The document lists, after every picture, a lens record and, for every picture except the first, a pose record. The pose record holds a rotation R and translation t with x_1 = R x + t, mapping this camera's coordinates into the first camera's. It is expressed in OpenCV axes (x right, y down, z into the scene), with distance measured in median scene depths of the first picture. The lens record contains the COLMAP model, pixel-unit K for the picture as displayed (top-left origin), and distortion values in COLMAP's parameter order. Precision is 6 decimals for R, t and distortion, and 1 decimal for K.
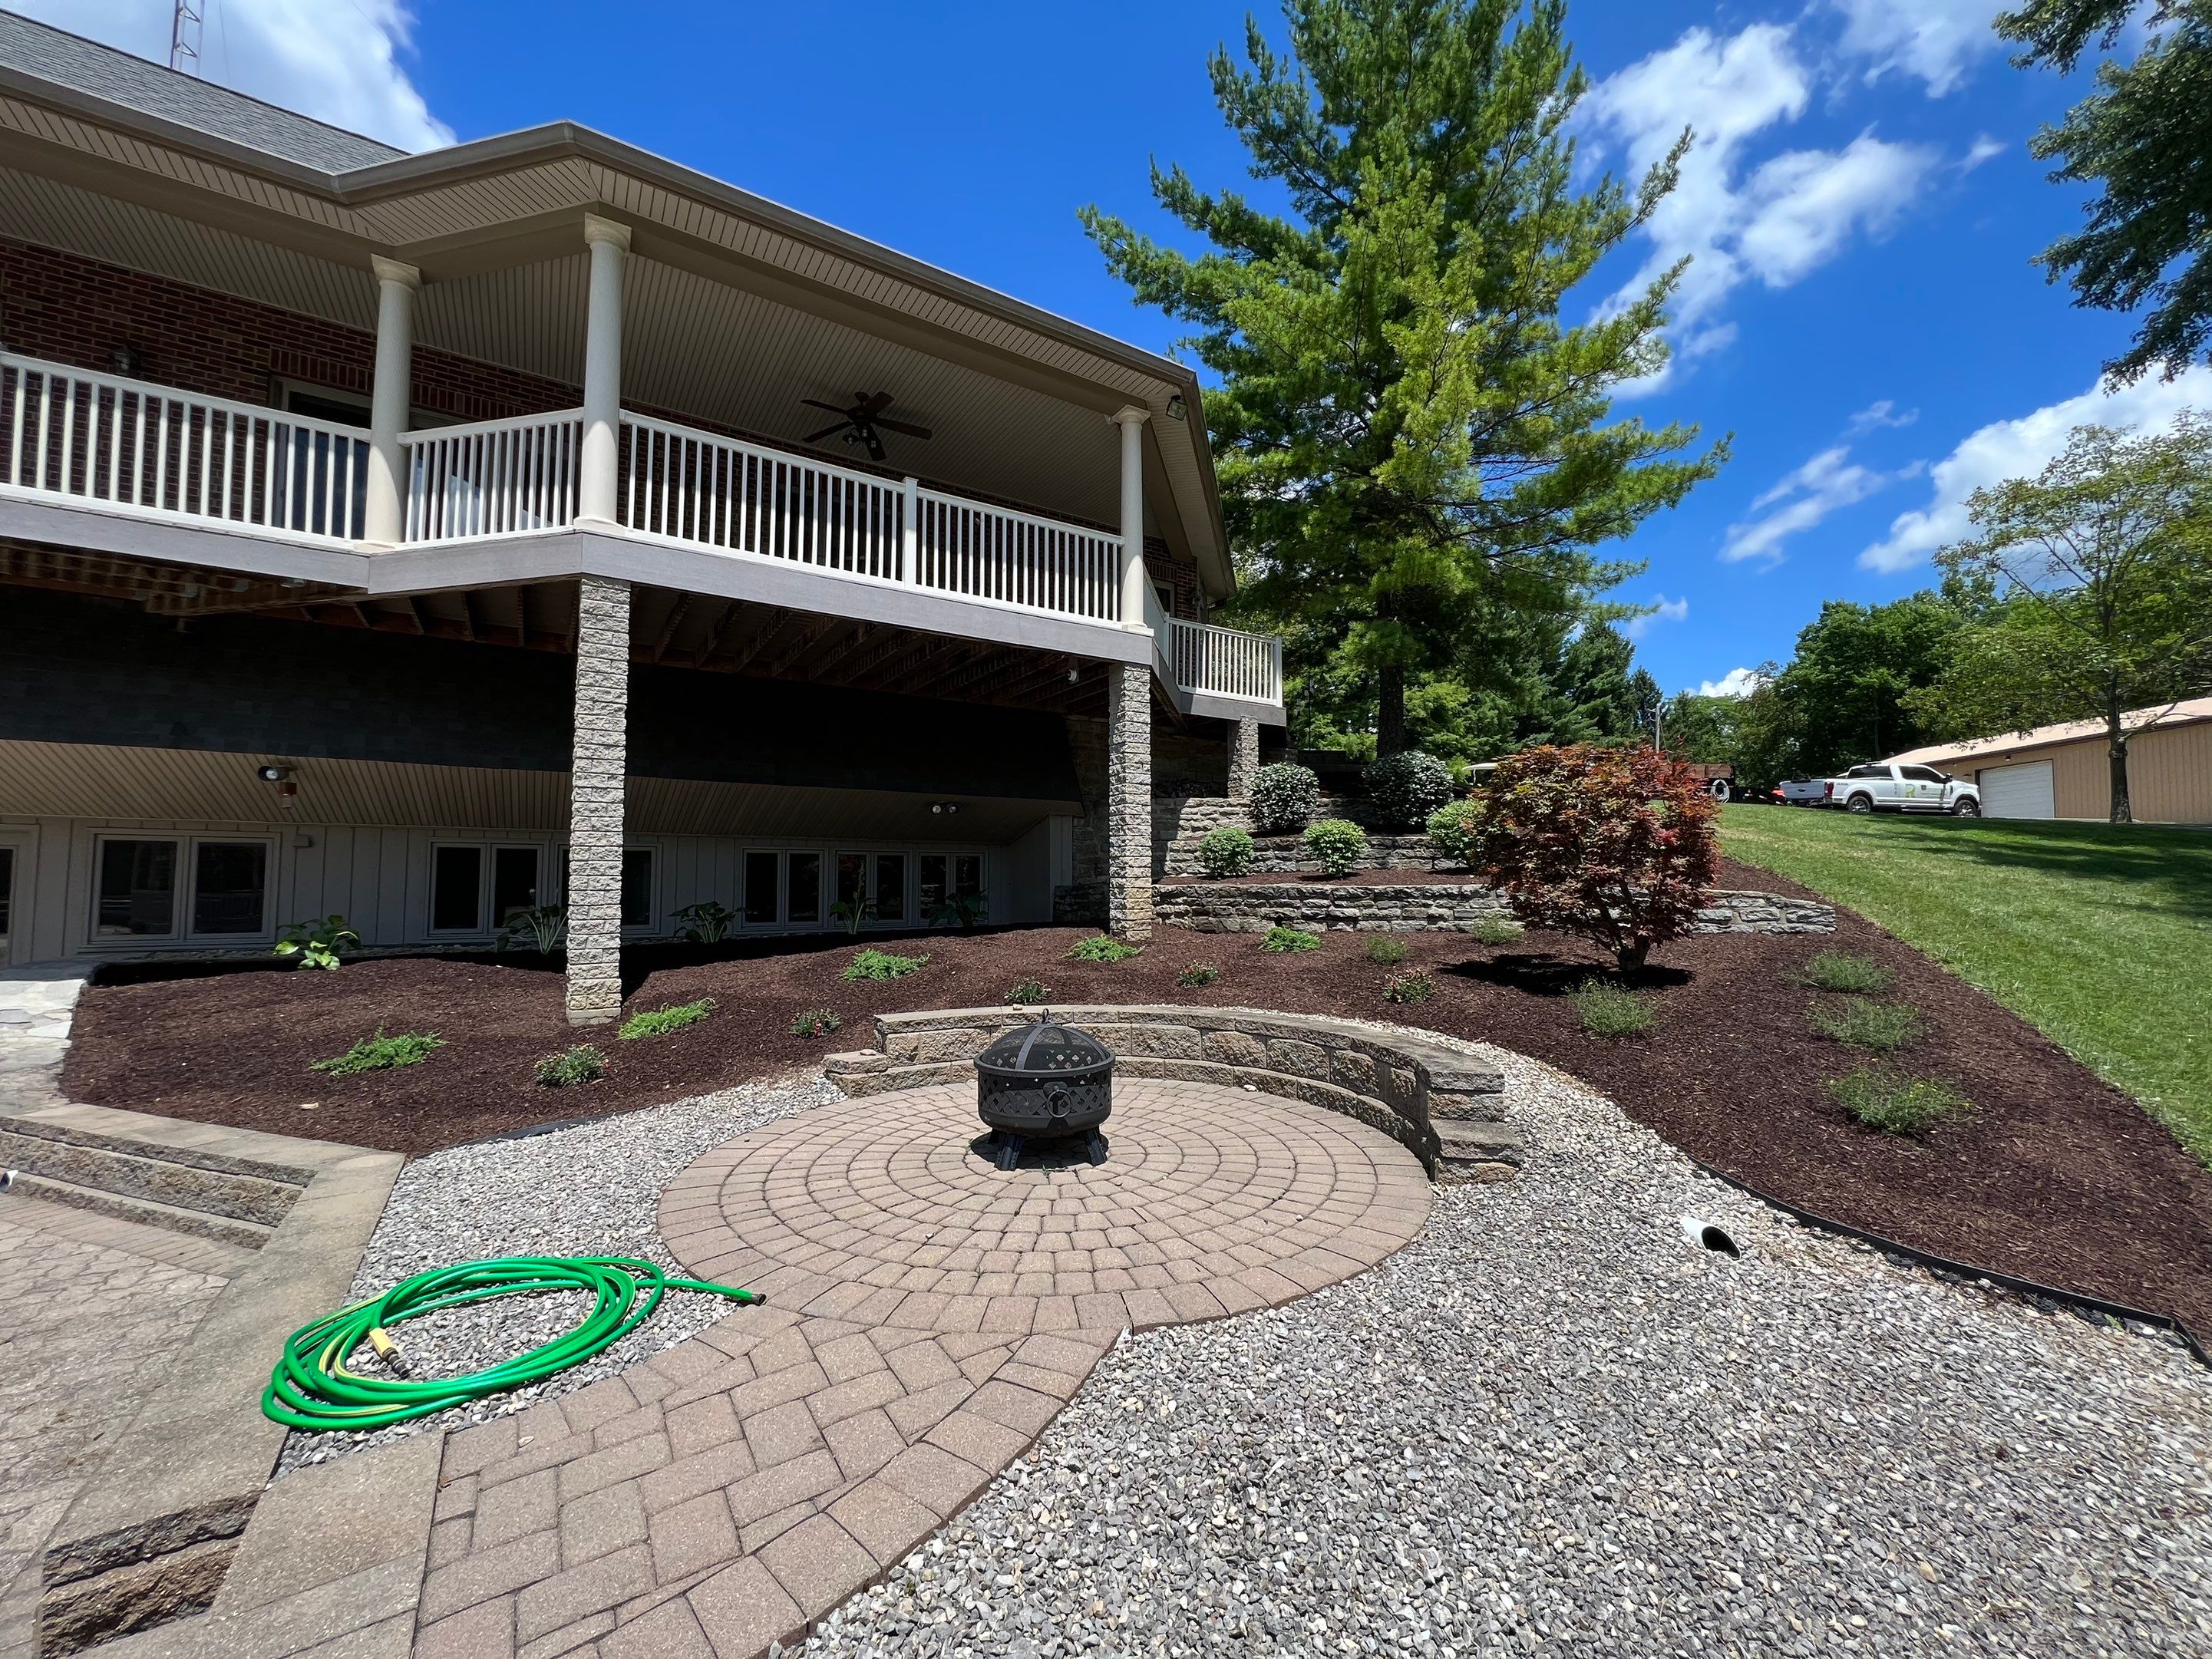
lens RADIAL K [[877.4, 0, 1106.7], [0, 877.4, 833.0], [0, 0, 1]] dist [-0.001937, -0.000007]
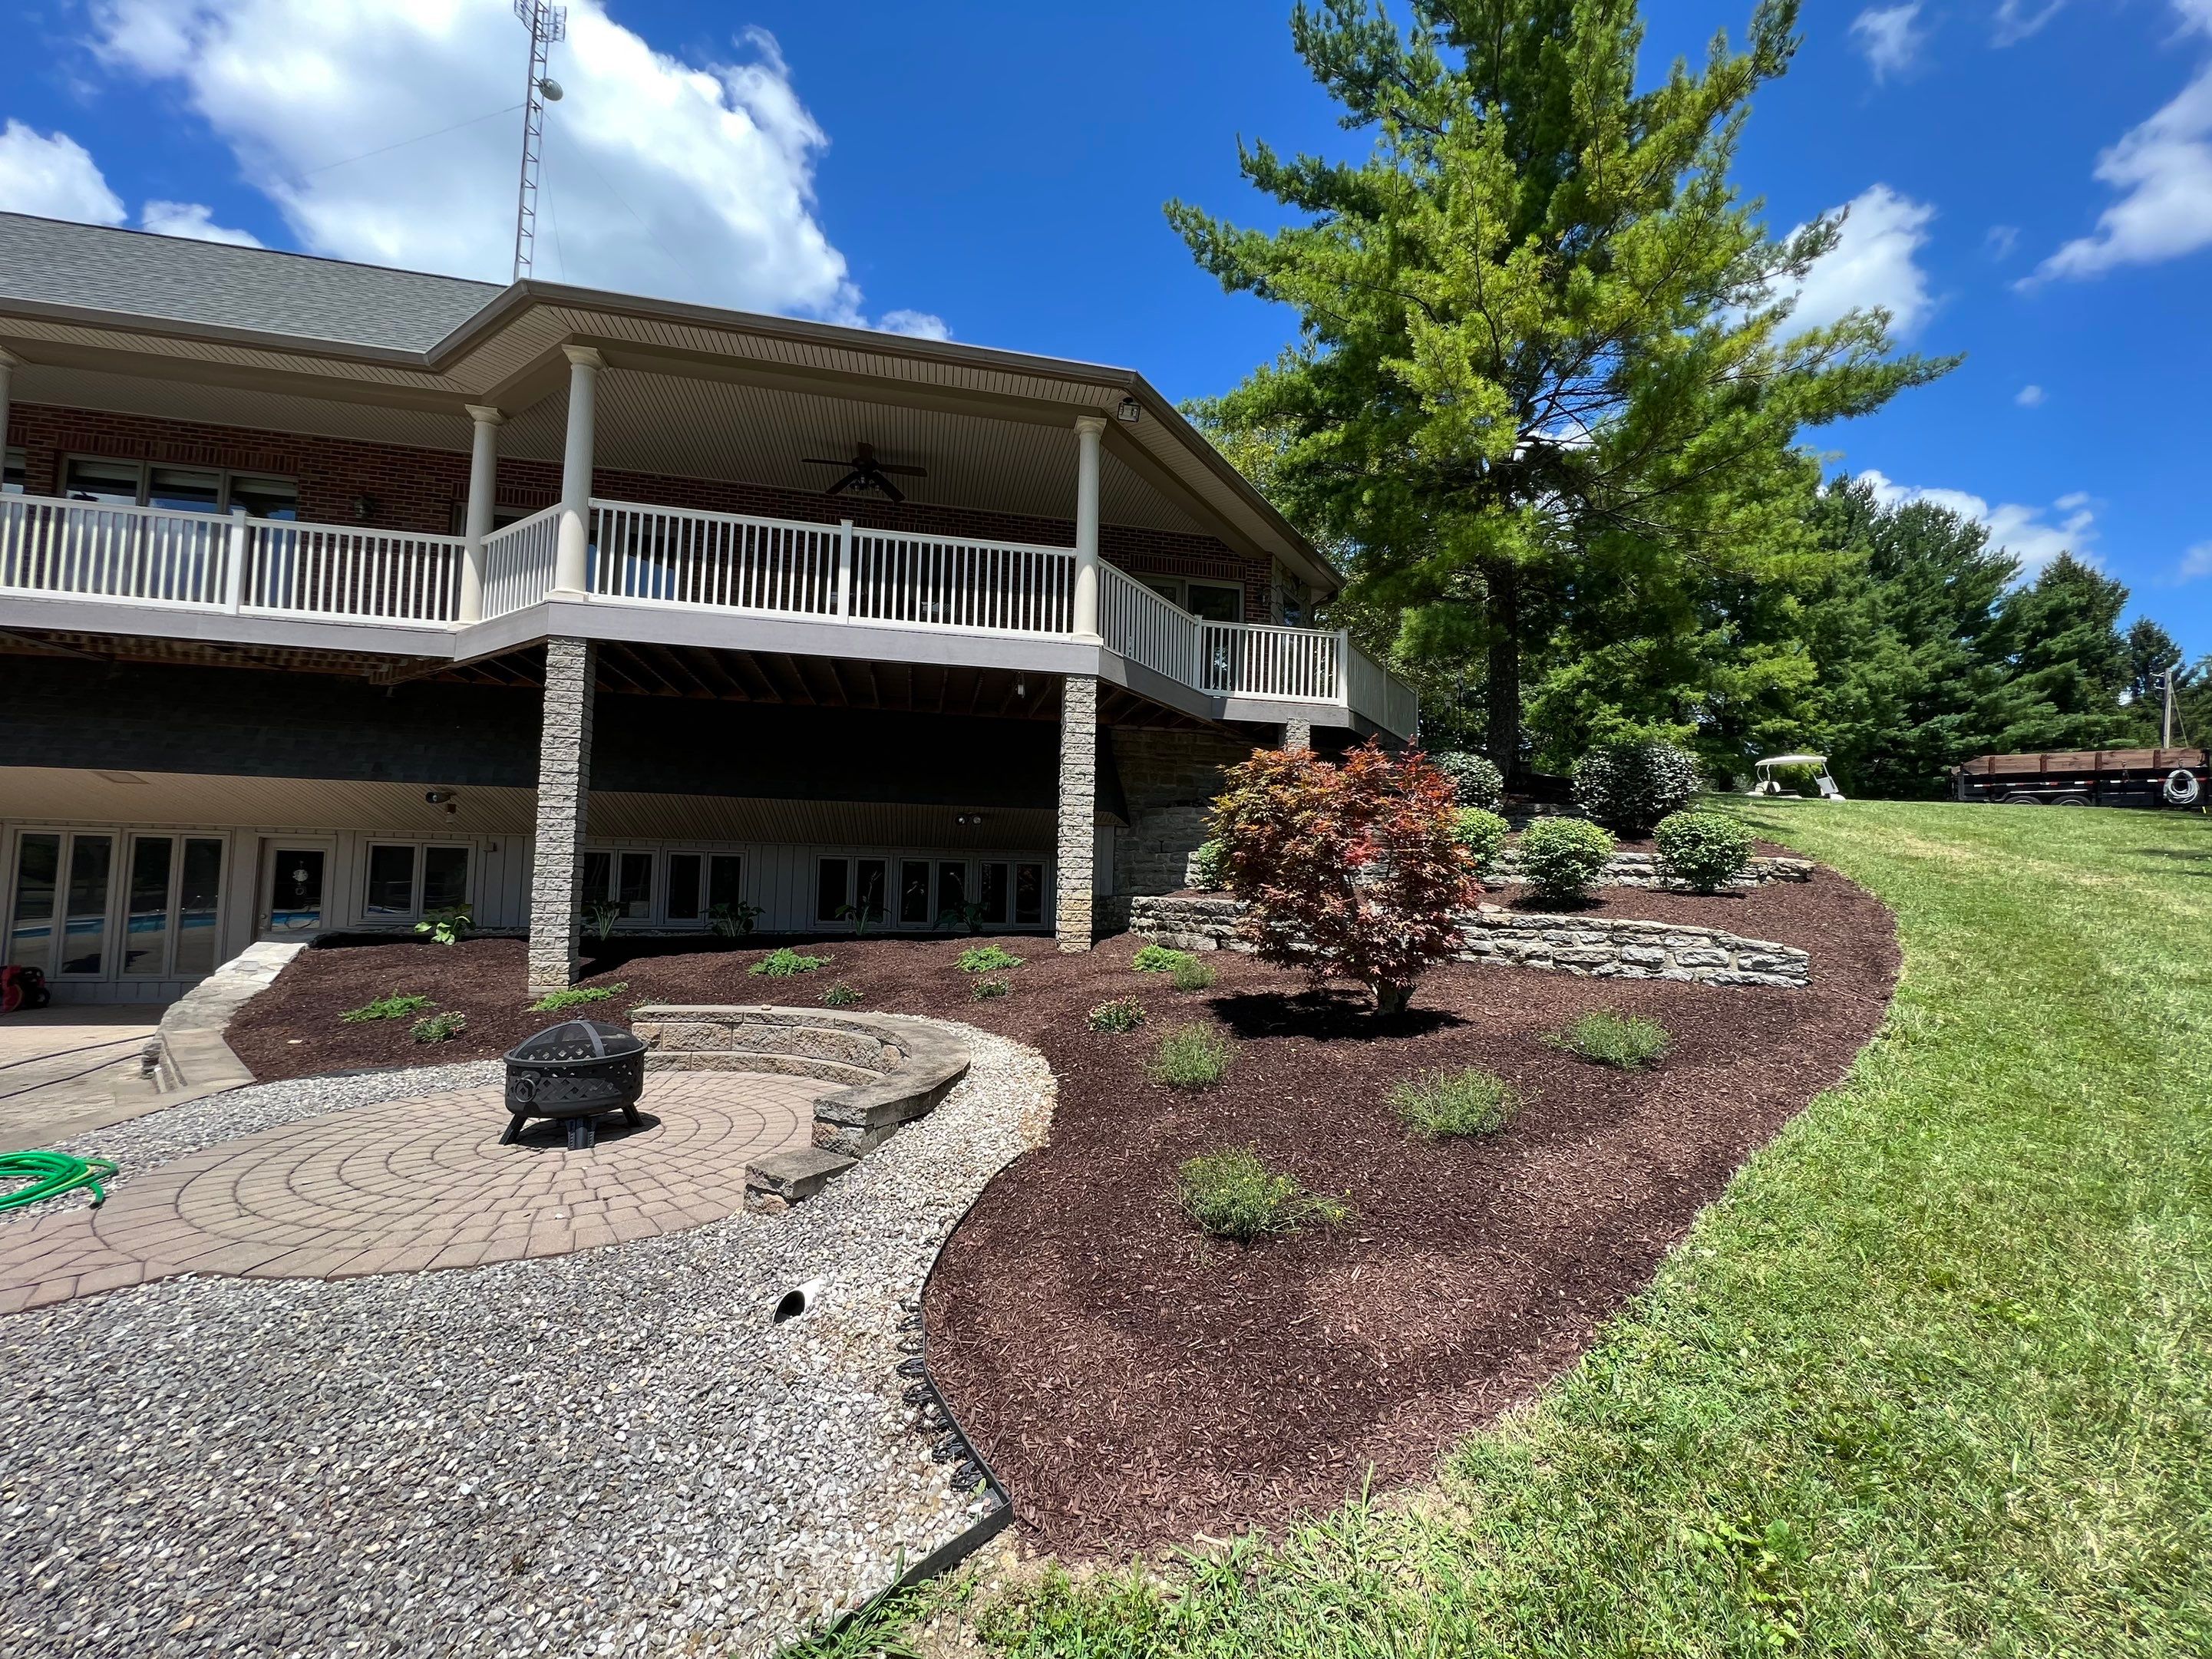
lens RADIAL K [[877.4, 0, 1106.7], [0, 877.4, 833.0], [0, 0, 1]] dist [-0.001937, -0.000007]
pose [[0.937409, 0.001314, -0.348227, 0.429606], [-0.003454, 0.999979, -0.005525, -0.008039], [0.348212, 0.006382, 0.937394, 0.082383]]
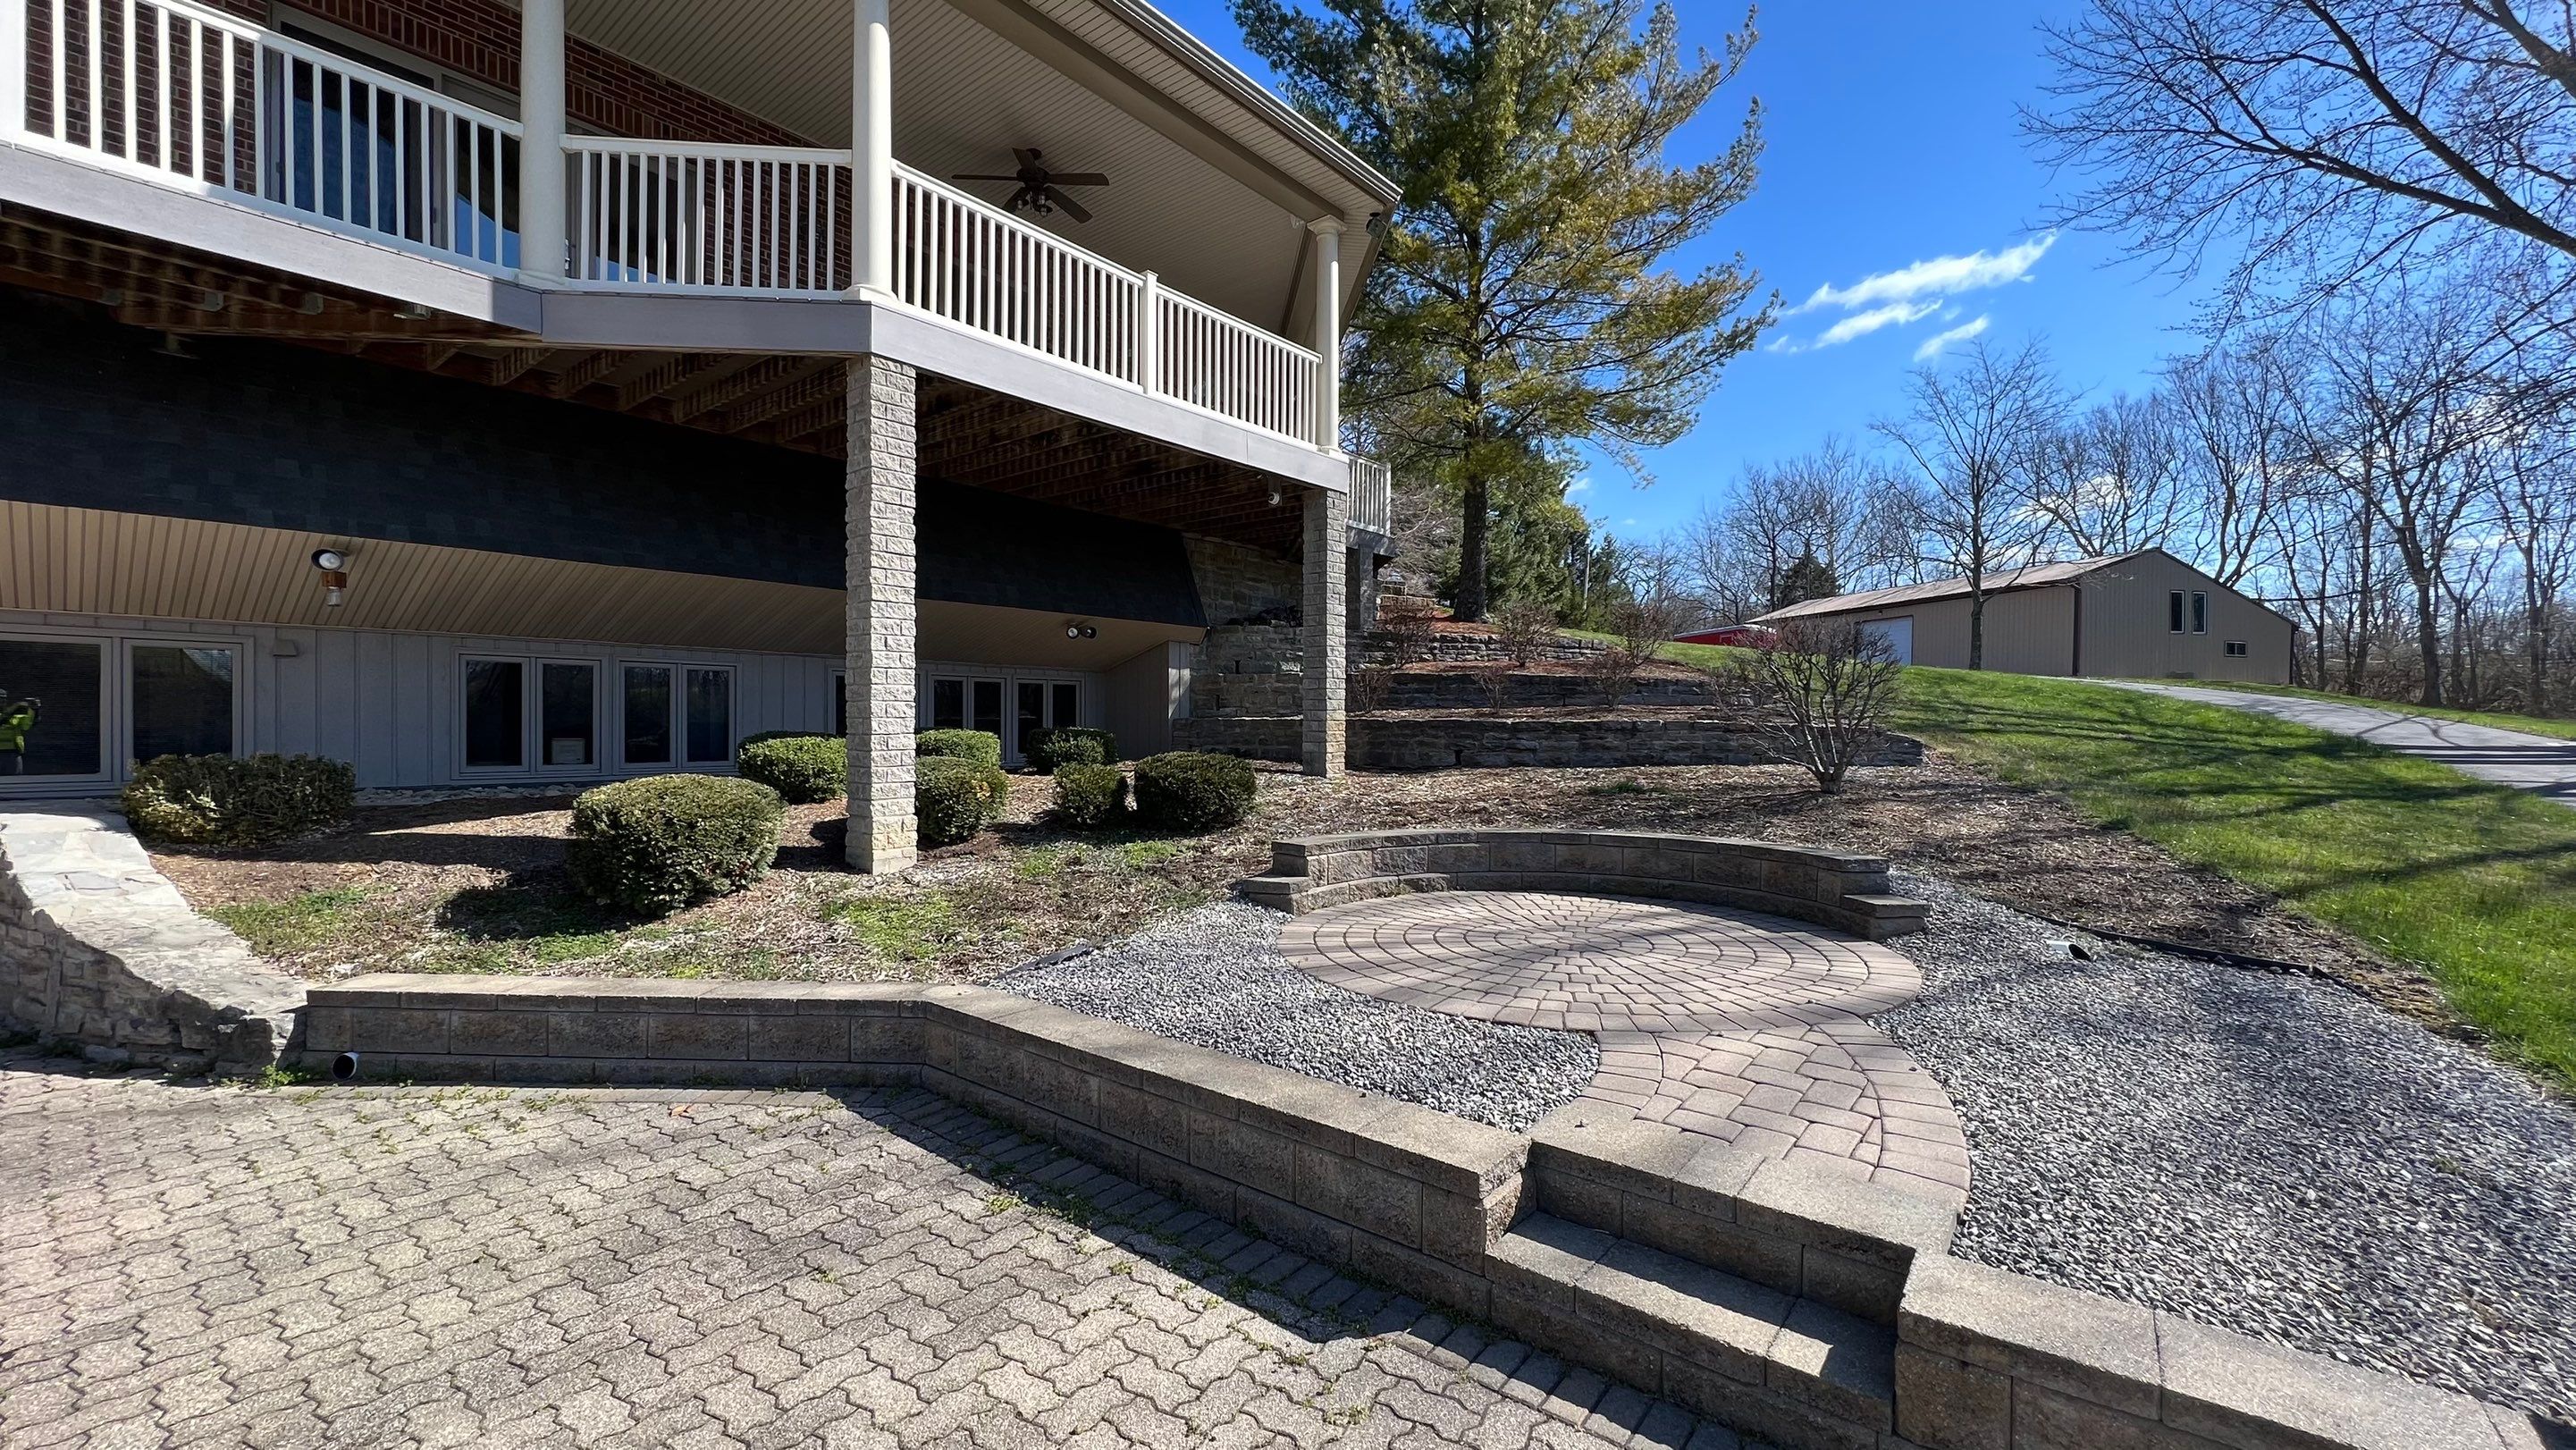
lens RADIAL K [[1024.5, 0, 1291.9], [0, 1024.5, 727.2], [0, 0, 1]] dist [-0.001753, 0.000054]
pose [[0.950479, 0.004541, 0.310756, -0.384099], [-0.025923, 0.997567, 0.064711, -0.002635], [-0.309706, -0.069563, 0.948284, -0.088303]]
